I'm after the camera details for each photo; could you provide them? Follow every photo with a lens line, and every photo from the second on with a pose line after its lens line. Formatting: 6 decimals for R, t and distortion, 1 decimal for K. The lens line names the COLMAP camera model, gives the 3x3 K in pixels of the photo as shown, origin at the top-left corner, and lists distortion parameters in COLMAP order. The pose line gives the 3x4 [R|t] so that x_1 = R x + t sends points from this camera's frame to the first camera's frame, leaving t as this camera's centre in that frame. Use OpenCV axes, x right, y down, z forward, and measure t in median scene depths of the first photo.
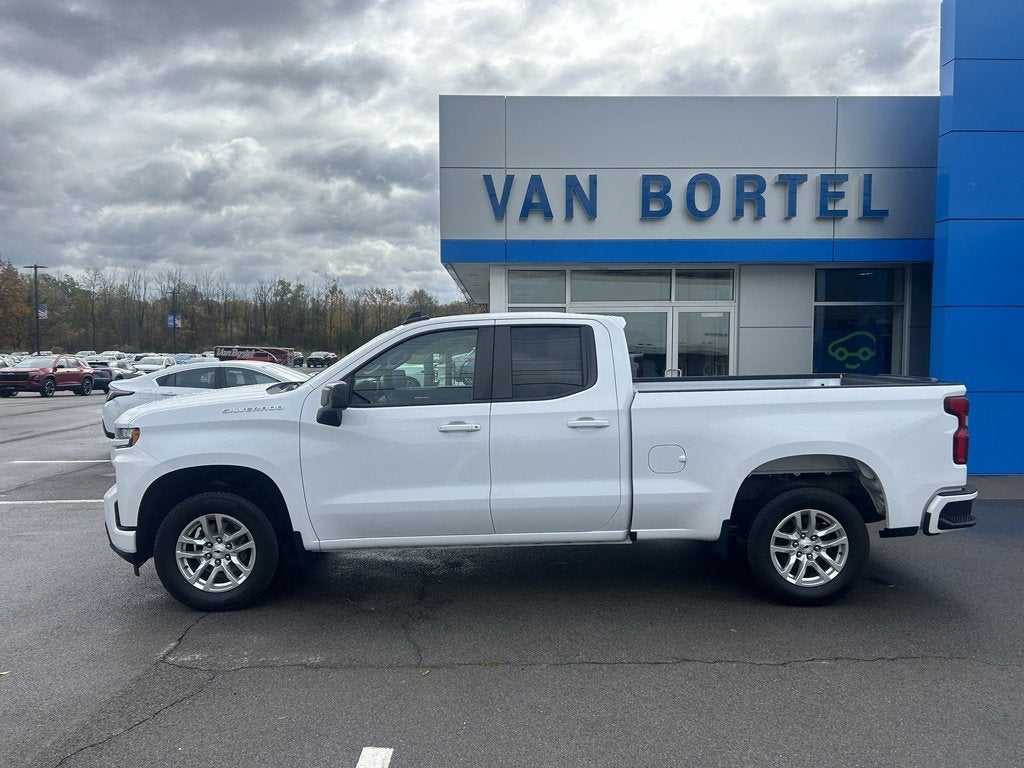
lens RADIAL K [[773.0, 0, 517.6], [0, 773.0, 384.8], [0, 0, 1]] dist [0.047706, -0.043712]
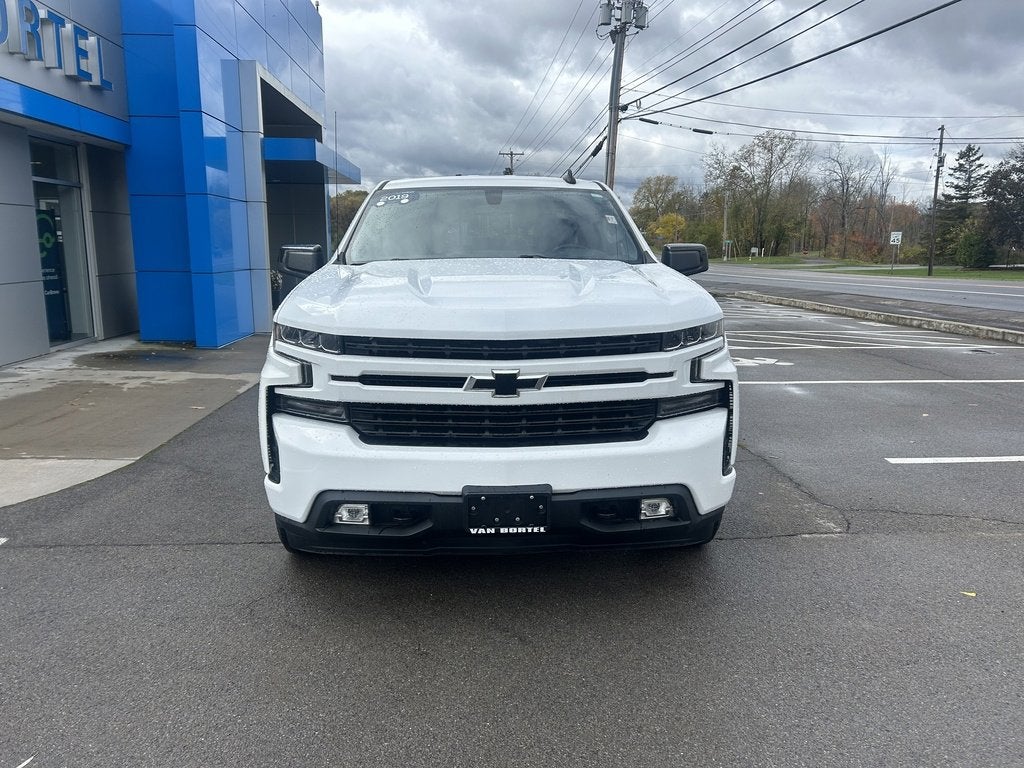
lens RADIAL K [[773.0, 0, 521.8], [0, 773.0, 380.9], [0, 0, 1]] dist [0.047706, -0.043712]
pose [[-0.042813, -0.171020, 0.984337, -0.543016], [0.058210, 0.983140, 0.173344, -0.007194], [-0.997386, 0.064720, -0.032136, 0.571073]]
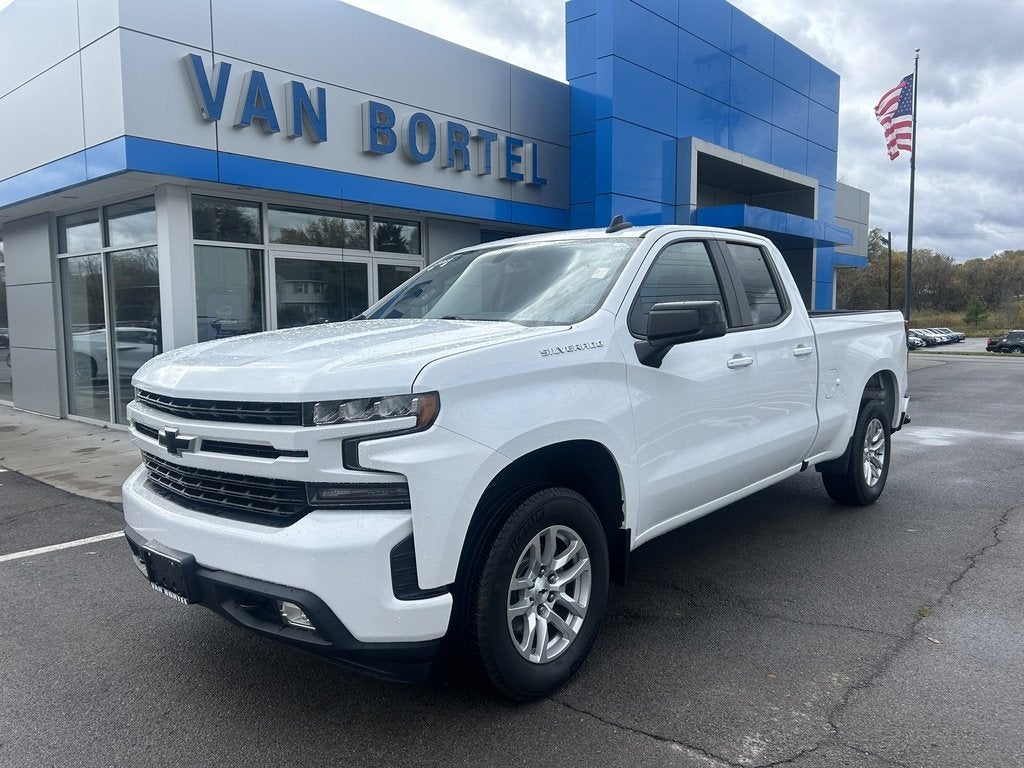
lens RADIAL K [[773.0, 0, 515.2], [0, 773.0, 383.5], [0, 0, 1]] dist [0.047706, -0.043712]
pose [[0.670491, -0.066780, 0.738906, -0.393858], [0.050472, 0.997739, 0.044373, 0.014386], [-0.740199, 0.007542, 0.672346, 0.297507]]
